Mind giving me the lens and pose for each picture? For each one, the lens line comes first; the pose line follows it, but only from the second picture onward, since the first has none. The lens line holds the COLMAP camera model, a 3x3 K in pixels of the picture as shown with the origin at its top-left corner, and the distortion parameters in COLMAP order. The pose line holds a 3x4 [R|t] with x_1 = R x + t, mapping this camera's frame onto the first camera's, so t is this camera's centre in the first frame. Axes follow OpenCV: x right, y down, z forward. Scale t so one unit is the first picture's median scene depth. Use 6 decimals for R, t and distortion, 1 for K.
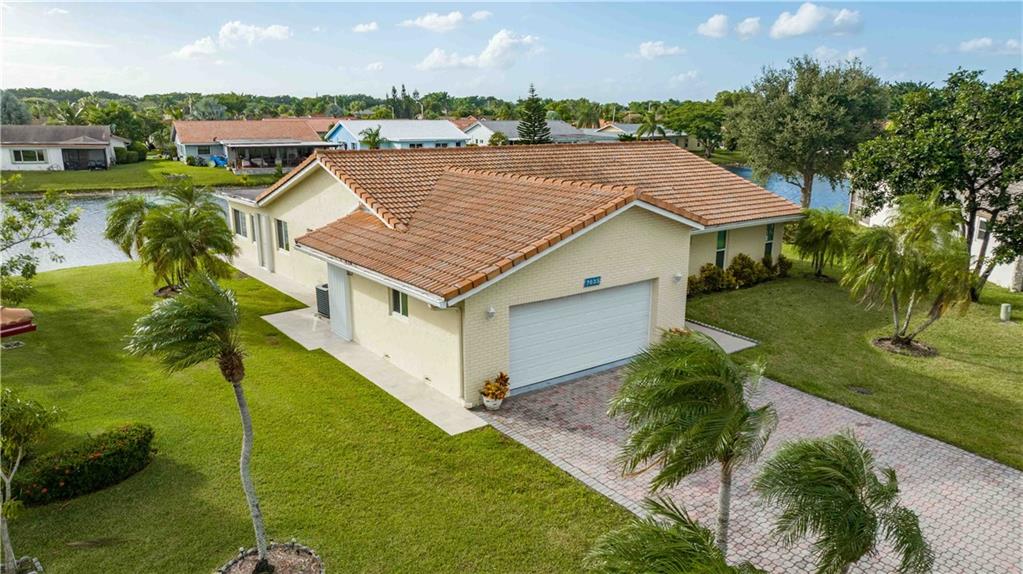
lens RADIAL K [[728.6, 0, 511.5], [0, 728.6, 287.0], [0, 0, 1]] dist [-0.026581, 0.042370]
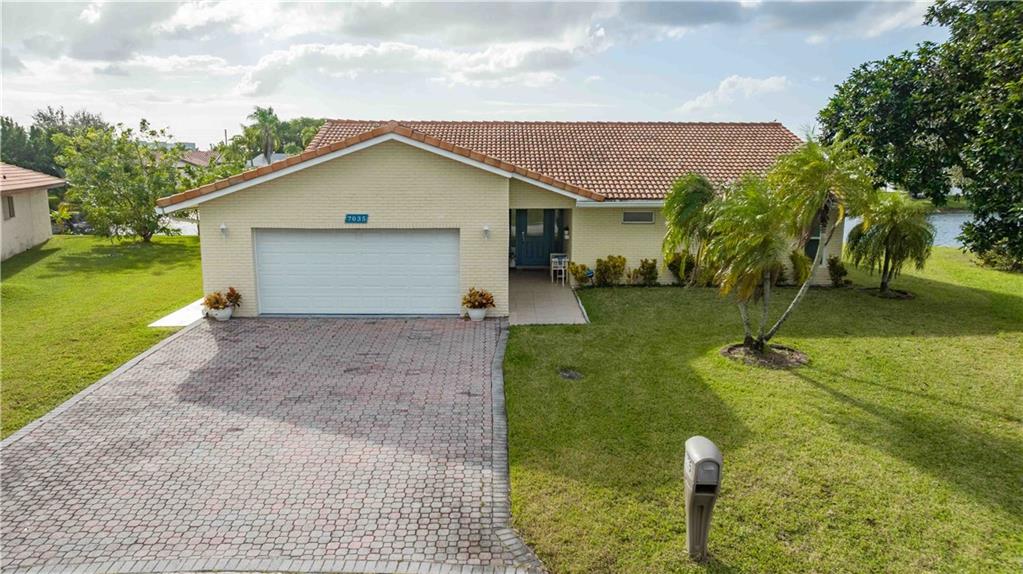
lens RADIAL K [[728.6, 0, 511.5], [0, 728.6, 287.0], [0, 0, 1]] dist [-0.026581, 0.042370]
pose [[0.818108, 0.102042, -0.565939, 0.842321], [-0.136343, 0.990489, -0.018504, 0.073295], [0.558668, 0.092301, 0.824239, 0.320480]]
